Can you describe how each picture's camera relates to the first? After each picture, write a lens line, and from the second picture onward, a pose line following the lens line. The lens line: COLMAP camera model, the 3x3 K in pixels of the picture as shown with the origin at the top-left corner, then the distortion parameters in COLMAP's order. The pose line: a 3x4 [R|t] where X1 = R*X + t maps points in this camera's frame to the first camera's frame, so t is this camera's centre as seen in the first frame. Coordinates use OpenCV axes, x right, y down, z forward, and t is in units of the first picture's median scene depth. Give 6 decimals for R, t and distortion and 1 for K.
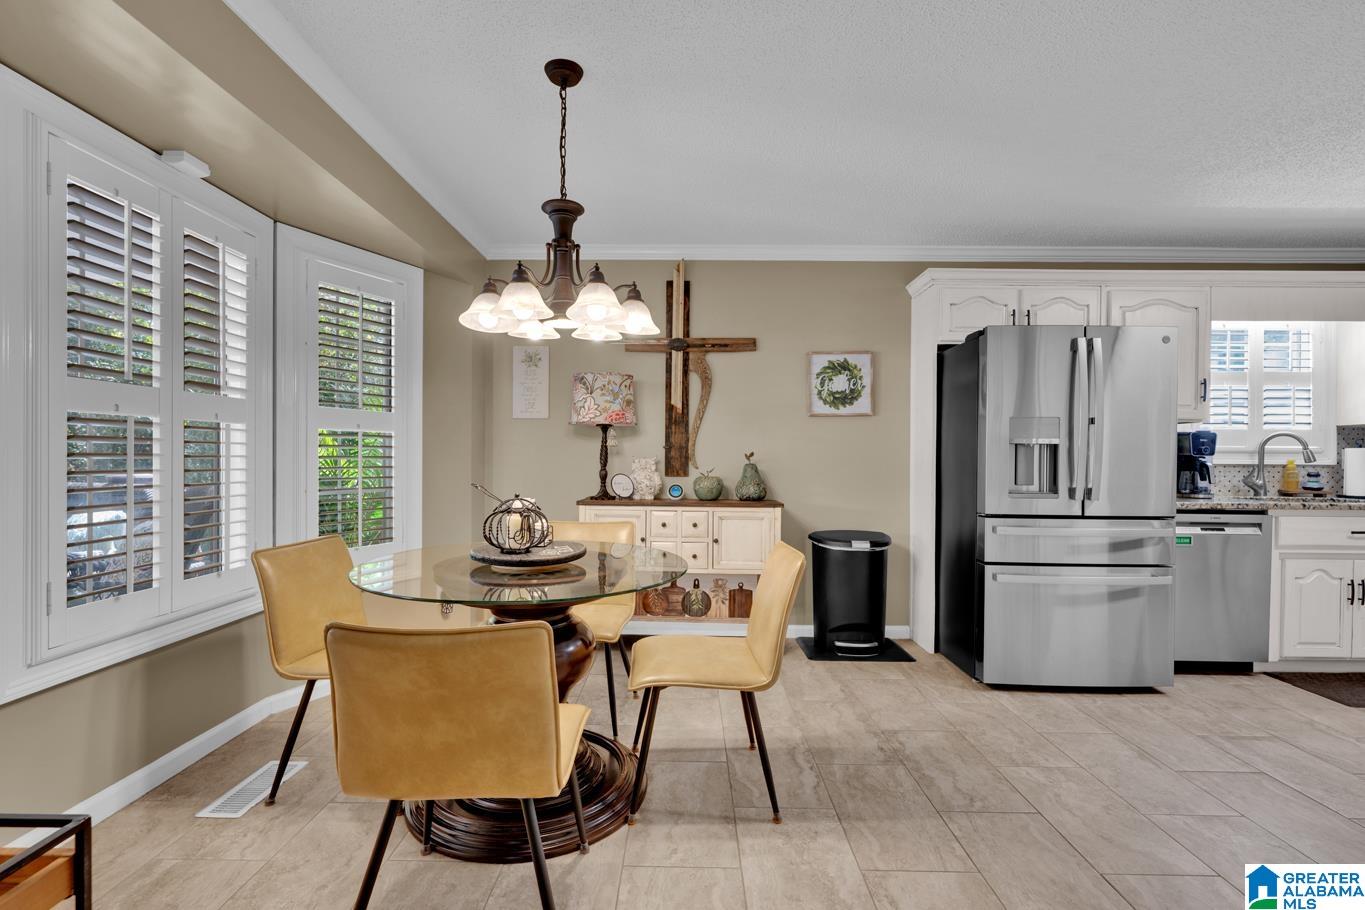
lens RADIAL K [[607.4, 0, 681.0], [0, 607.4, 457.3], [0, 0, 1]] dist [0.000468, 0.001103]
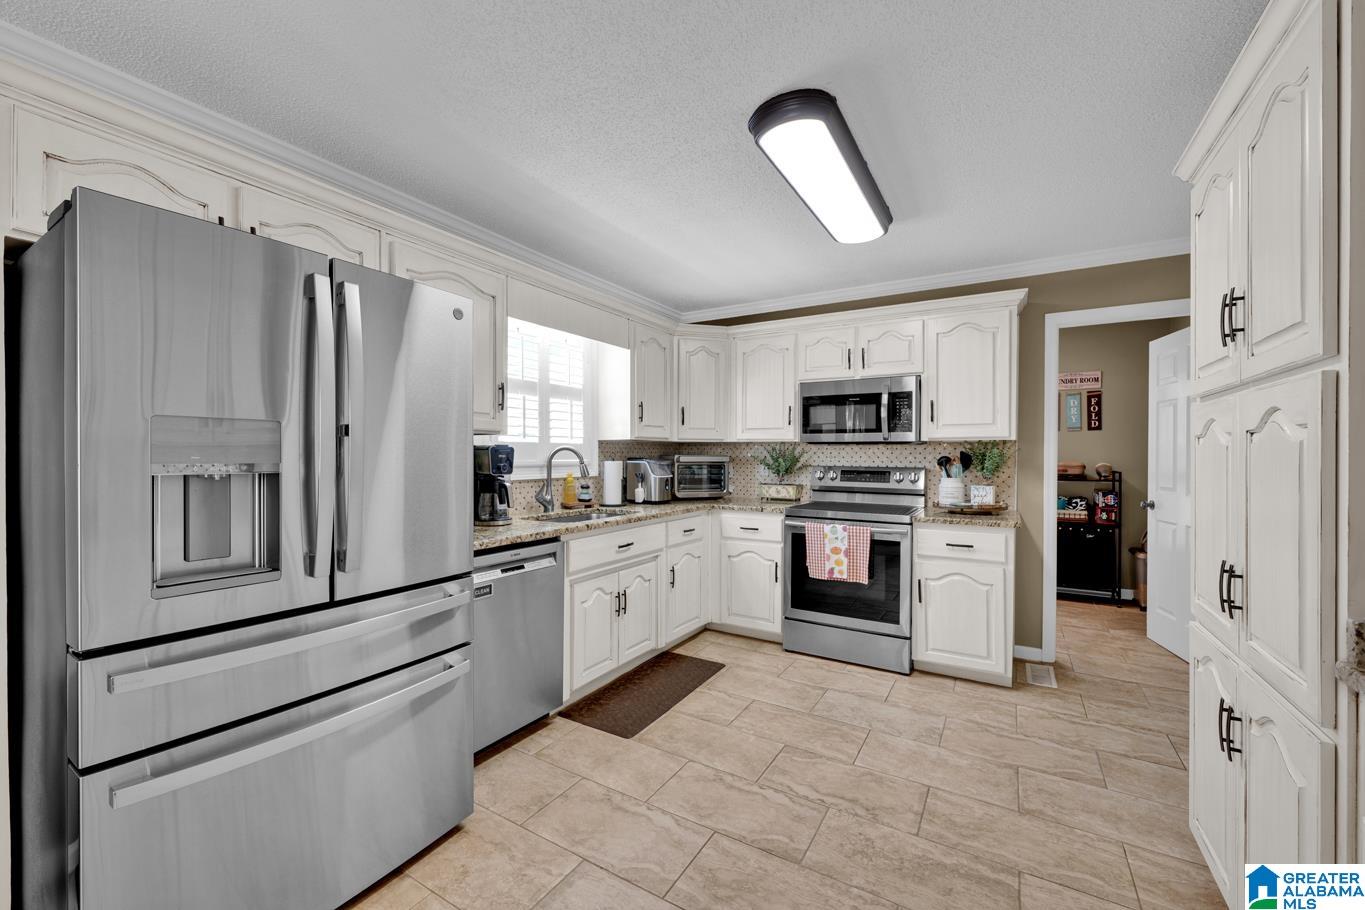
lens RADIAL K [[538.4, 0, 680.6], [0, 538.4, 453.0], [0, 0, 1]] dist [-0.001829, -0.000051]
pose [[0.508631, -0.007762, 0.860950, 0.346957], [0.010742, 0.999939, 0.002669, -0.031216], [-0.860918, 0.007890, 0.508683, 0.411321]]
